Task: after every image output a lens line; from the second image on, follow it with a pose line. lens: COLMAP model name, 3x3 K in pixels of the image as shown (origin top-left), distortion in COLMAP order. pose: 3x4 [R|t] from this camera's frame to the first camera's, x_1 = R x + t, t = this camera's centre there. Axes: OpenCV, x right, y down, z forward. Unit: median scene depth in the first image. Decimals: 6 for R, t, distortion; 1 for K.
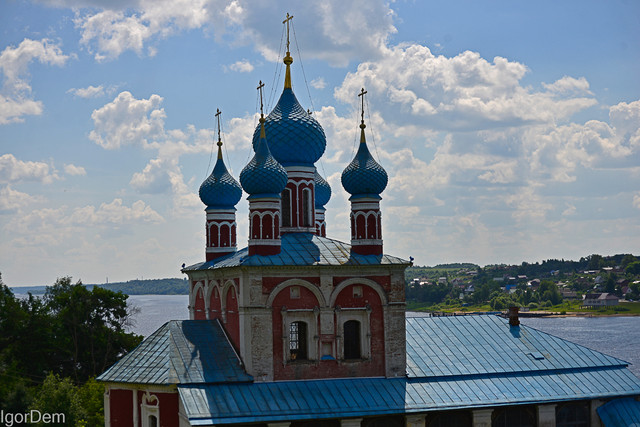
lens RADIAL K [[1297.6, 0, 319.6], [0, 1297.6, 213.8], [0, 0, 1]] dist [-0.228999, 0.000000]
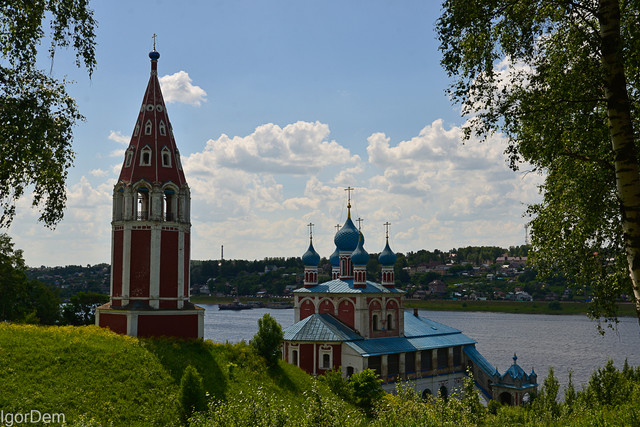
lens RADIAL K [[837.9, 0, 318.4], [0, 837.9, 217.7], [0, 0, 1]] dist [0.105566, 0.000000]
pose [[0.870638, 0.054925, 0.488849, -0.918216], [-0.045711, 0.998481, -0.030772, -0.050651], [-0.489796, 0.004446, 0.871826, -0.376223]]
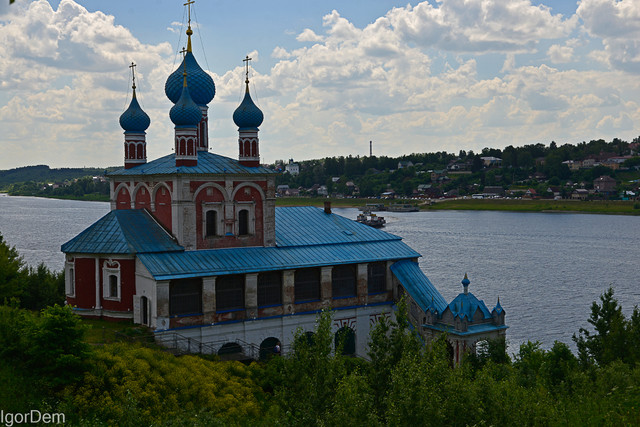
lens RADIAL K [[951.4, 0, 322.1], [0, 951.4, 211.5], [0, 0, 1]] dist [0.089055, 0.000000]
pose [[0.948078, 0.001115, 0.318037, -0.245517], [-0.028406, 0.996294, 0.081186, -0.009877], [-0.316768, -0.086005, 0.944596, -0.093592]]
